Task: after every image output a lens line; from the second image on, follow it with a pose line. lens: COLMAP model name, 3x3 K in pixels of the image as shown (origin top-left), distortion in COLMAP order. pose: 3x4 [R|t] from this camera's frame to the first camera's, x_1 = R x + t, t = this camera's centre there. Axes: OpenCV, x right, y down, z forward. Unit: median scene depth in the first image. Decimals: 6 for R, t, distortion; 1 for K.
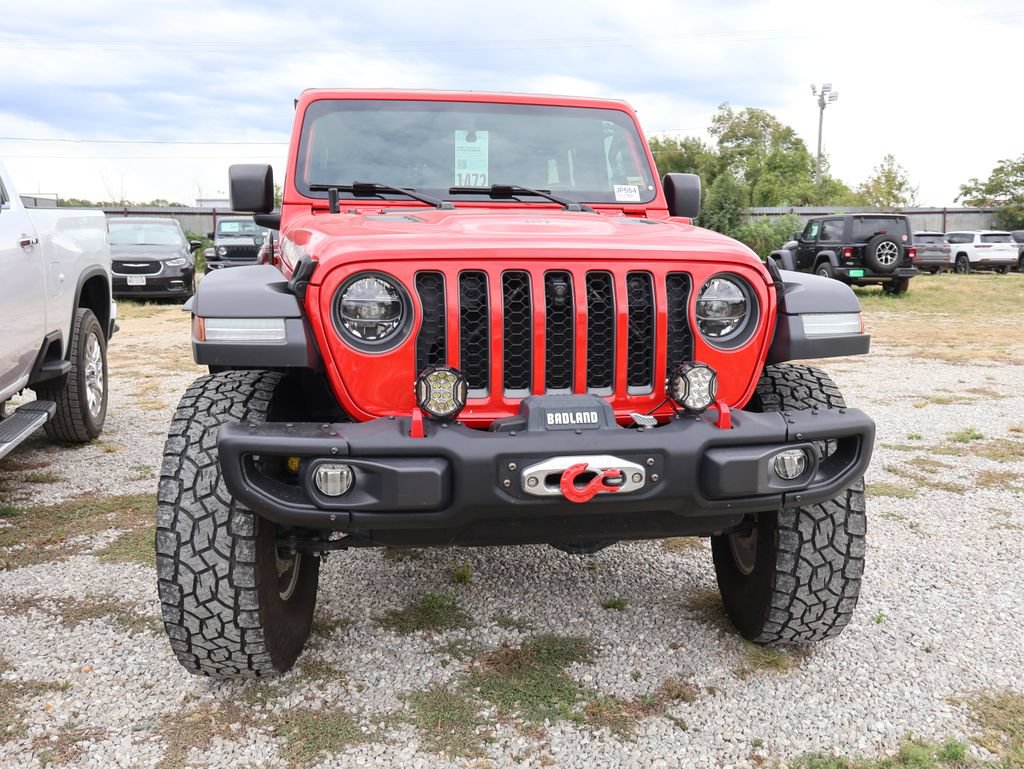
lens RADIAL K [[947.4, 0, 509.1], [0, 947.4, 384.5], [0, 0, 1]] dist [0.000176, 0.000000]
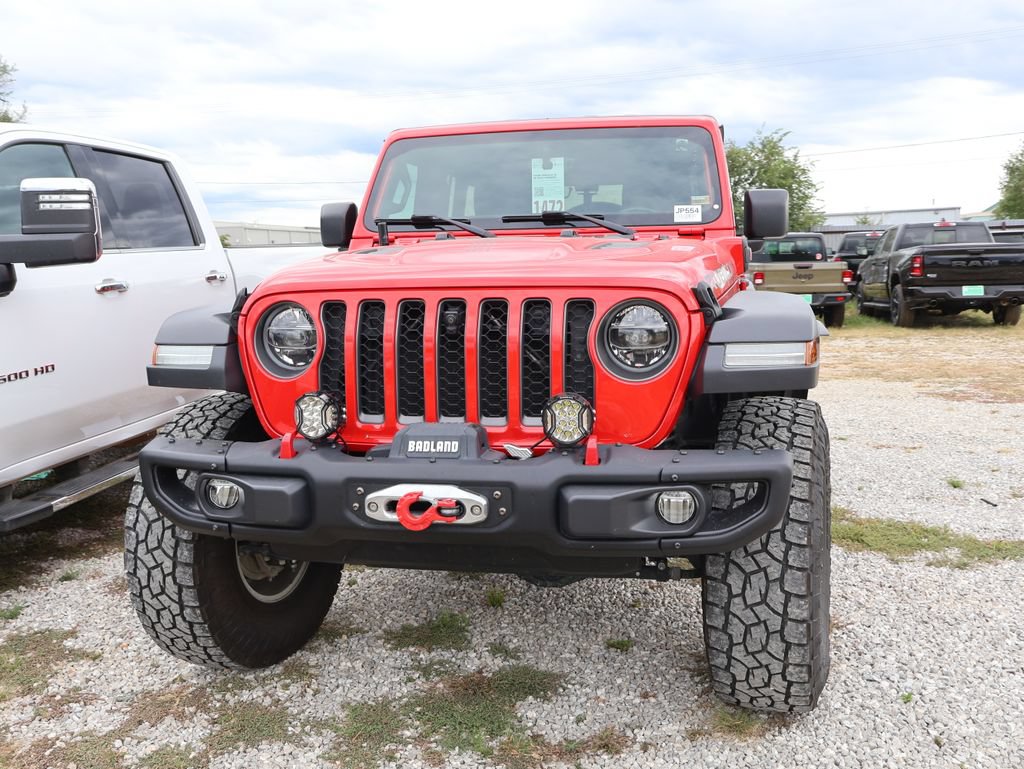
lens RADIAL K [[947.4, 0, 513.0], [0, 947.4, 390.5], [0, 0, 1]] dist [0.000176, 0.000000]
pose [[0.933022, 0.021842, -0.359155, 0.435471], [-0.028093, 0.999531, -0.012196, -0.012038], [0.358720, 0.021469, 0.933198, 0.080138]]
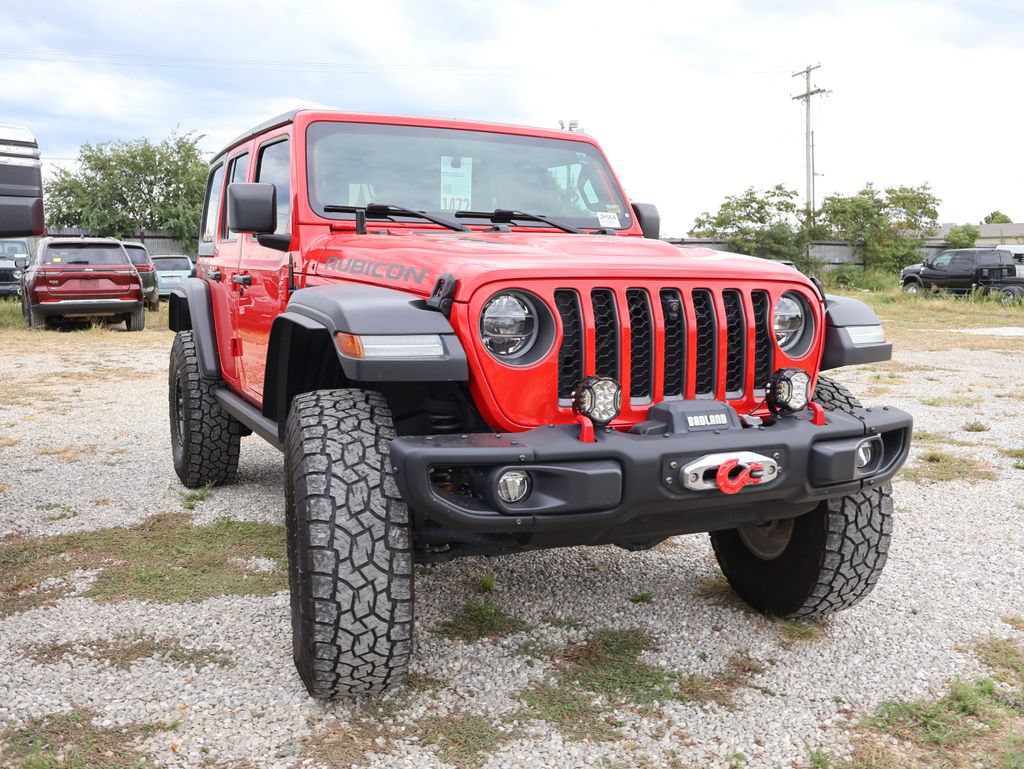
lens RADIAL K [[947.4, 0, 507.7], [0, 947.4, 390.9], [0, 0, 1]] dist [0.000176, 0.000000]
pose [[0.966198, -0.027555, 0.256326, -0.383841], [0.032740, 0.999336, -0.015983, 0.009558], [-0.255715, 0.023835, 0.966458, -0.015255]]
